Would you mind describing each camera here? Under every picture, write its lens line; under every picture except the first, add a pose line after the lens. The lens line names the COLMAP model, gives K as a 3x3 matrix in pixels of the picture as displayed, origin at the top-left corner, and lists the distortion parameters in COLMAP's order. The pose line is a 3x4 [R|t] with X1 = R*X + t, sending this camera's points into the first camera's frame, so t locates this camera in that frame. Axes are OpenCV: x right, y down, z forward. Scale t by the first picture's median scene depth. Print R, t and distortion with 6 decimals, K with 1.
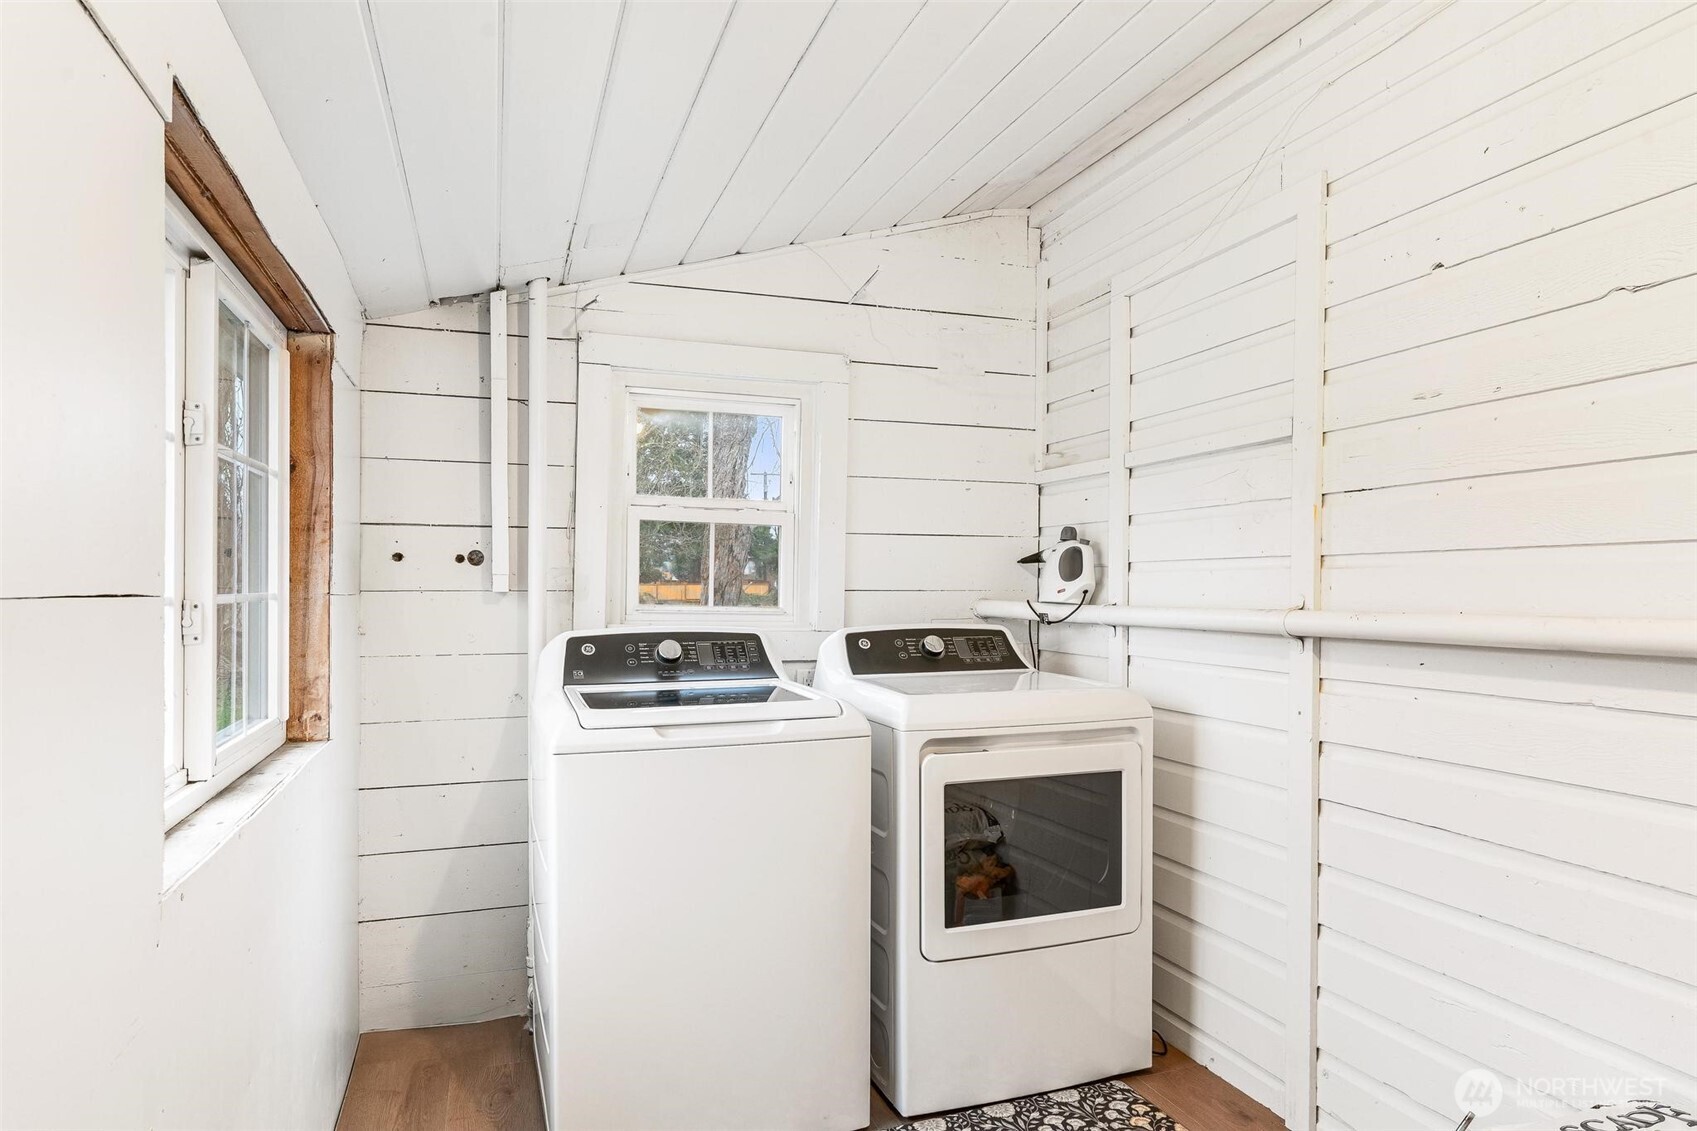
lens RADIAL K [[1017.1, 0, 854.2], [0, 1017.1, 598.2], [0, 0, 1]] dist [-0.000272, 0.000094]
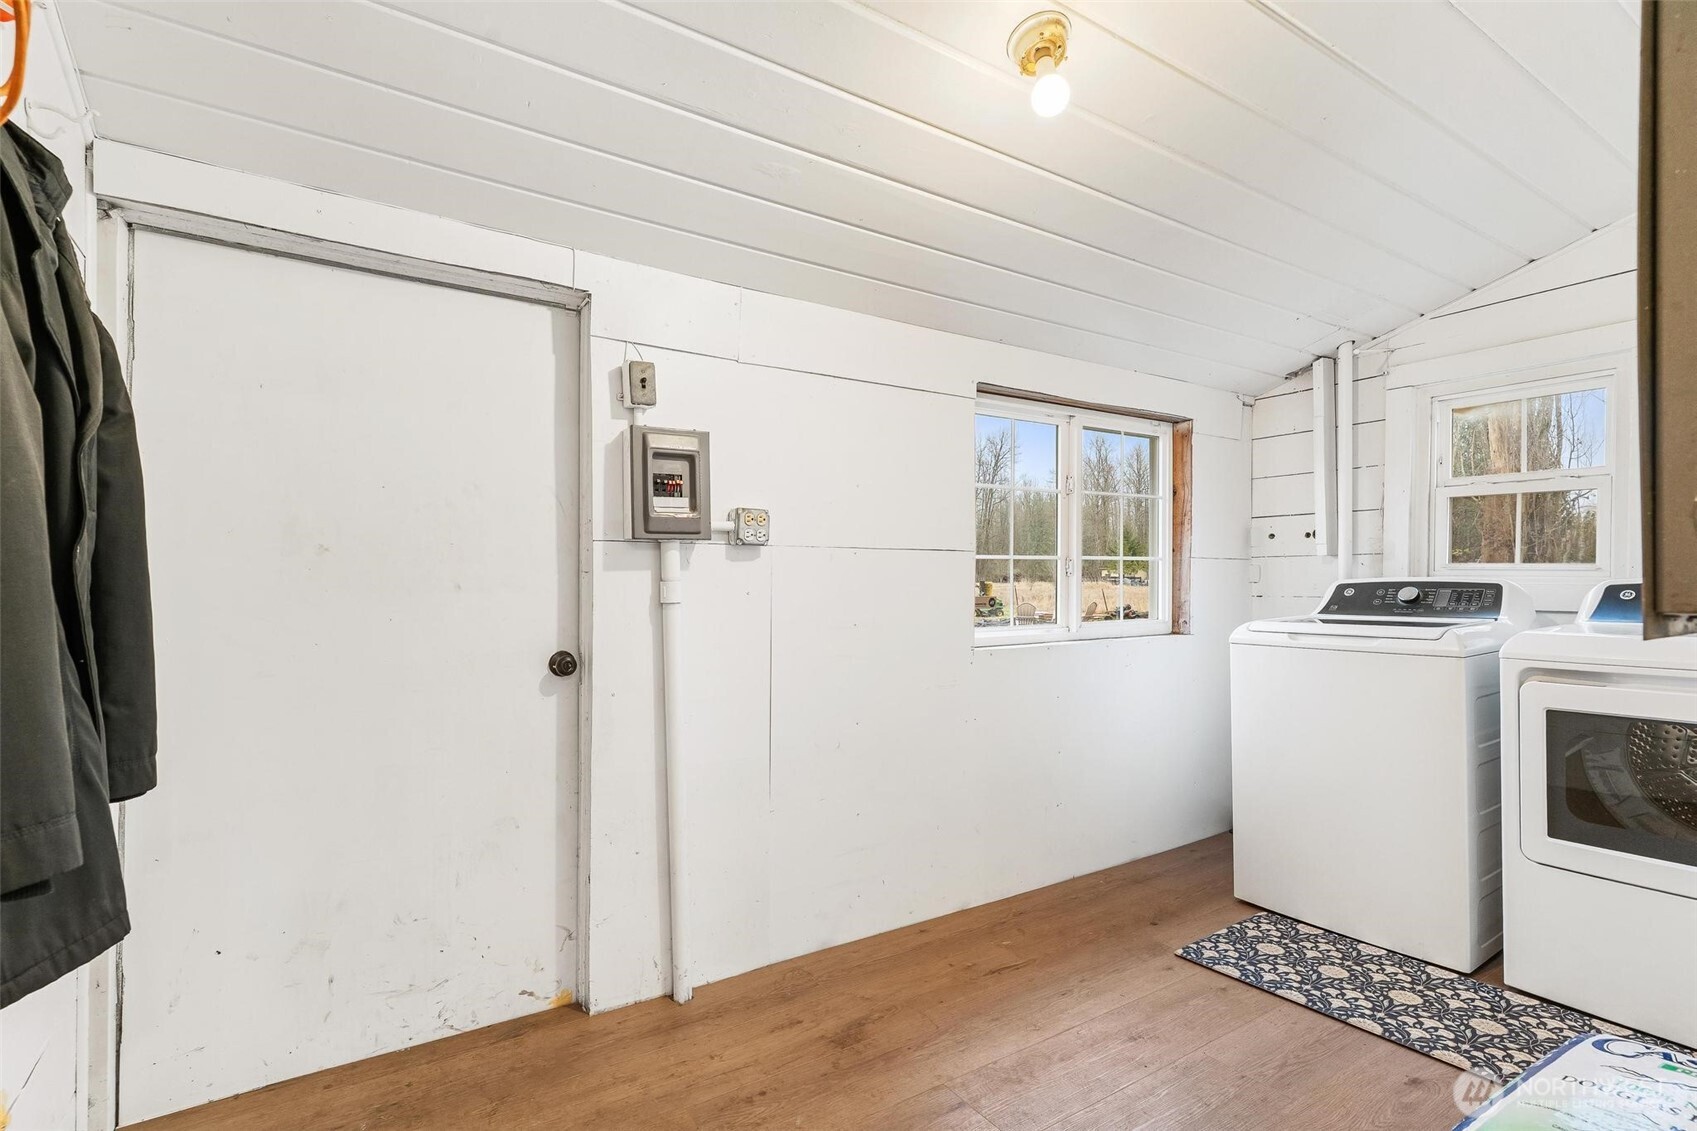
lens RADIAL K [[823.4, 0, 848.5], [0, 823.4, 565.5], [0, 0, 1]] dist [-0.000232, 0.000212]
pose [[0.234085, -0.018991, -0.972031, 0.804582], [-0.005531, 0.999767, -0.020865, 0.045399], [0.972200, 0.010260, 0.233925, 0.023972]]
